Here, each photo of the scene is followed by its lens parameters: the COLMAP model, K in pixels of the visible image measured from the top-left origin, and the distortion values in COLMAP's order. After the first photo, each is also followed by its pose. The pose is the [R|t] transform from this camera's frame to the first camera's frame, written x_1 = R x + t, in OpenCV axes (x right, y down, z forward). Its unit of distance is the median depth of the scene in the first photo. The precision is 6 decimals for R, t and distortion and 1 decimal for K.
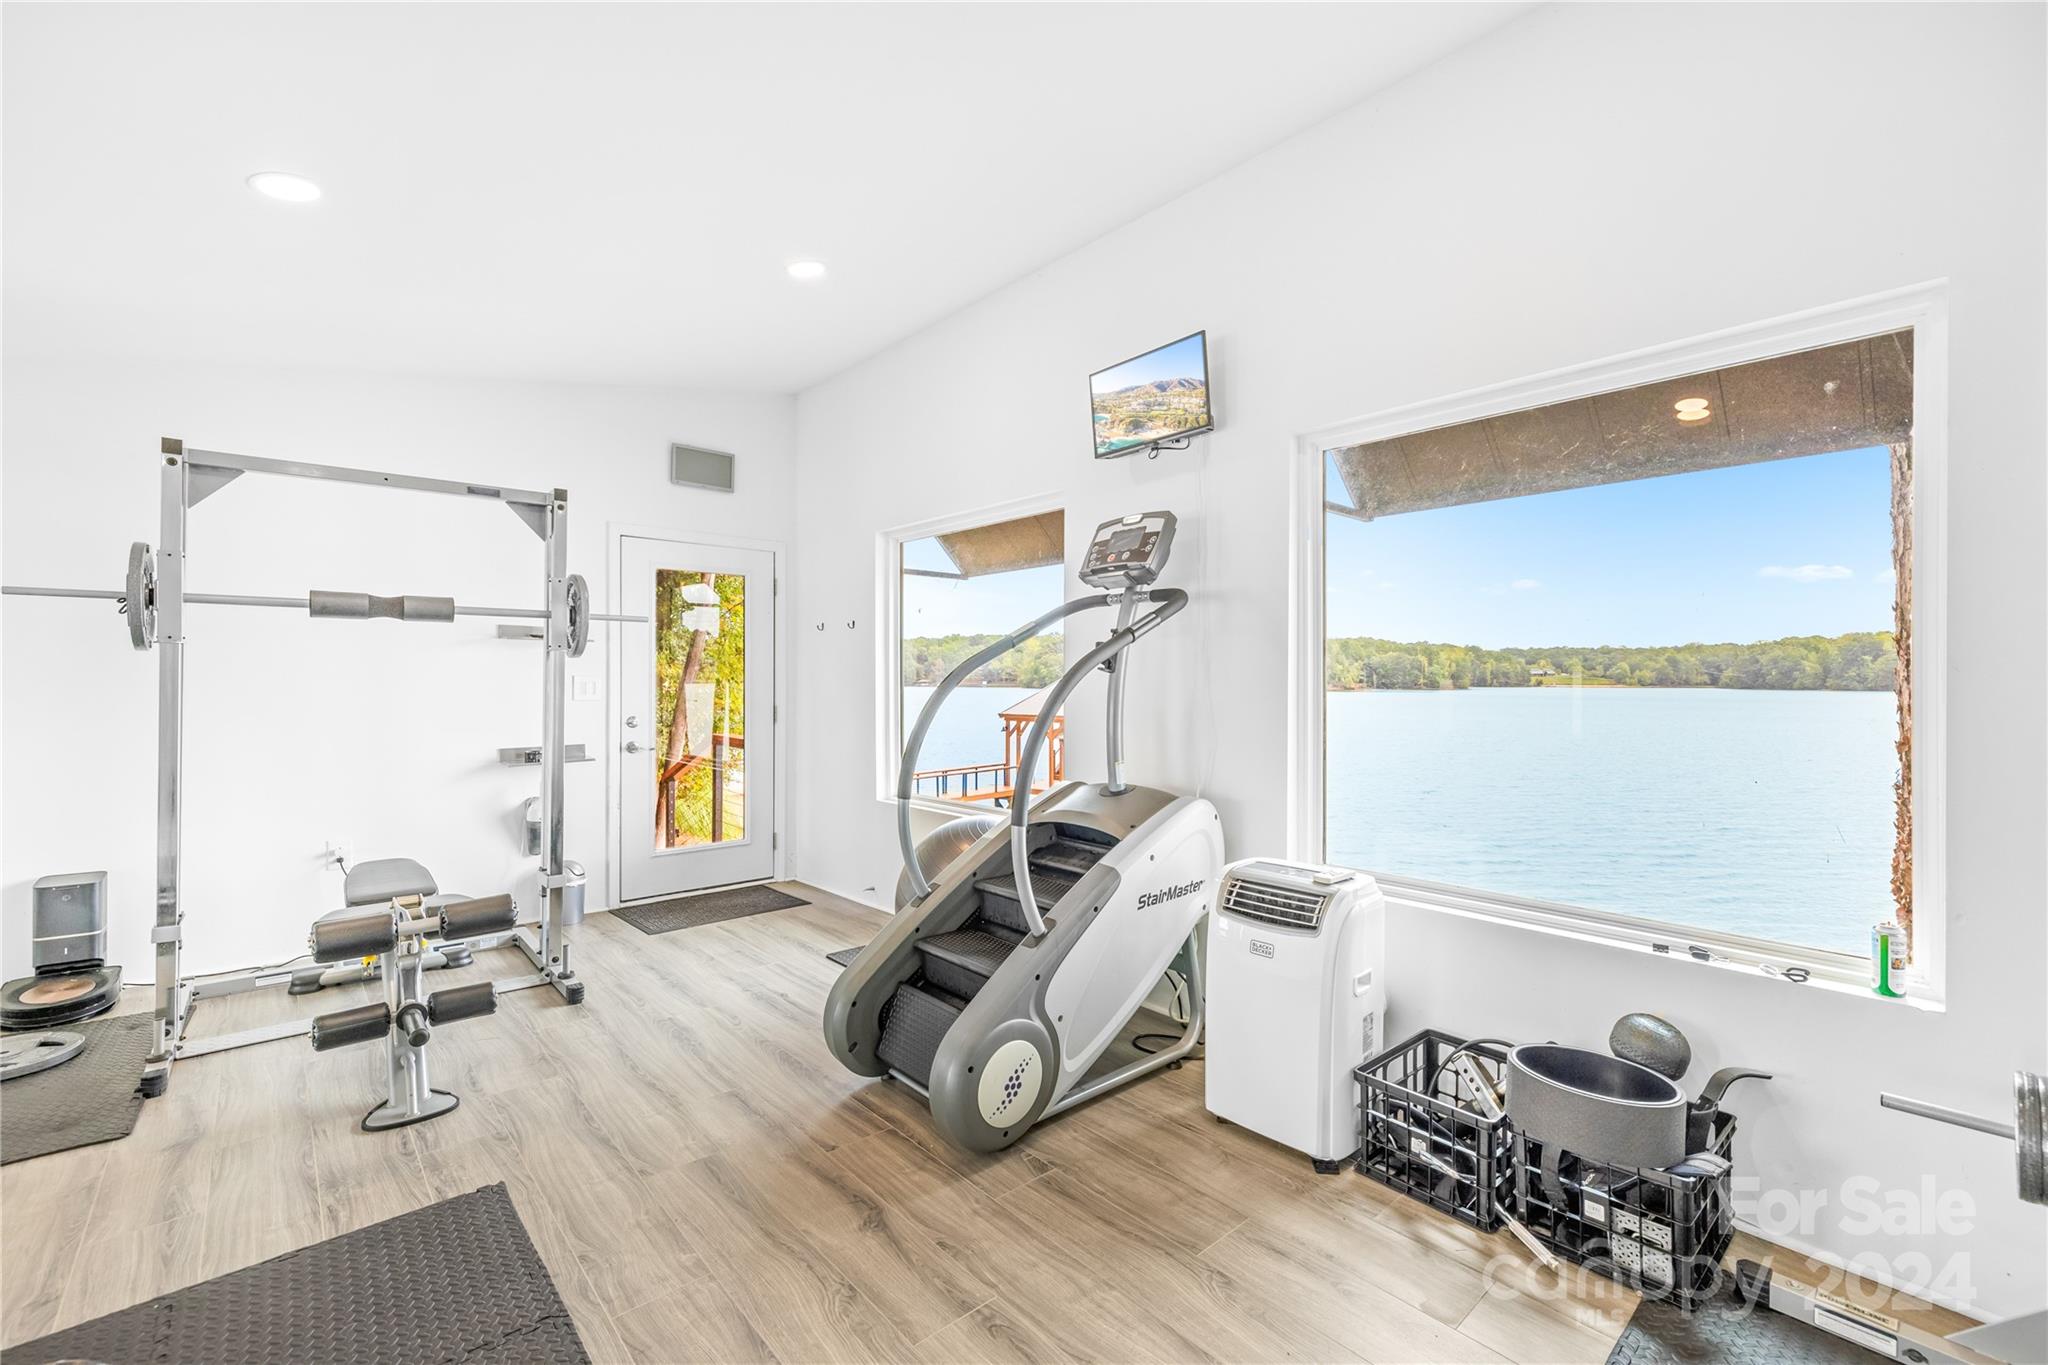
lens RADIAL K [[860.0, 0, 1003.9], [0, 860.0, 689.1], [0, 0, 1]] dist [0.003521, 0.000063]
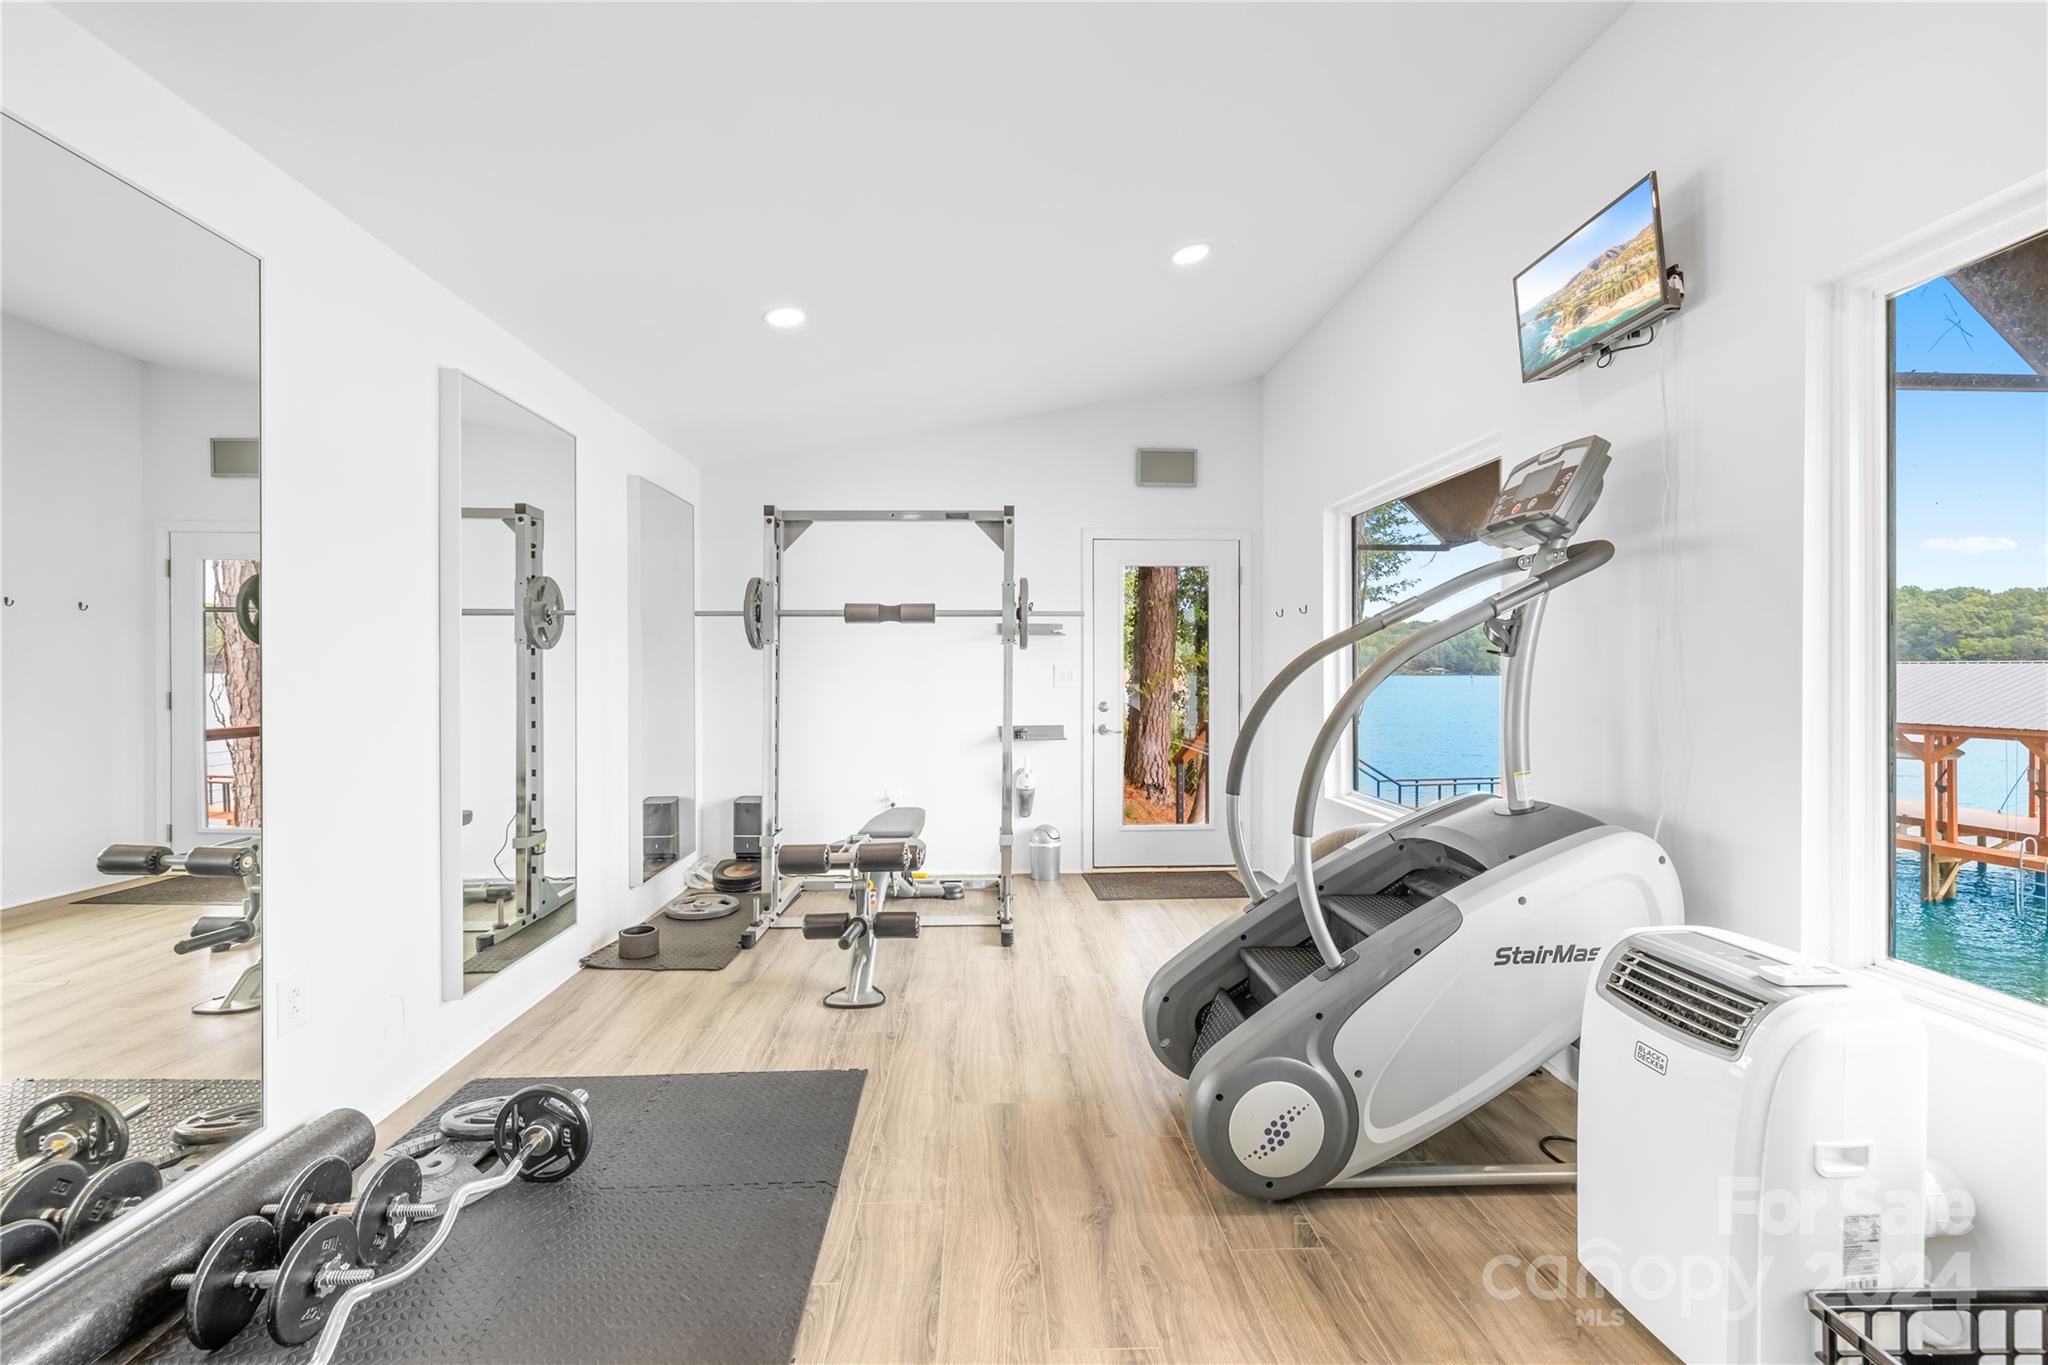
lens RADIAL K [[847.9, 0, 1024.0], [0, 847.9, 682.5], [0, 0, 1]] dist [0.005745, -0.000220]
pose [[0.784174, 0.006723, -0.620505, 0.283240], [-0.003693, 0.999974, 0.006167, 0.000981], [0.620530, -0.002545, 0.784178, 0.140017]]
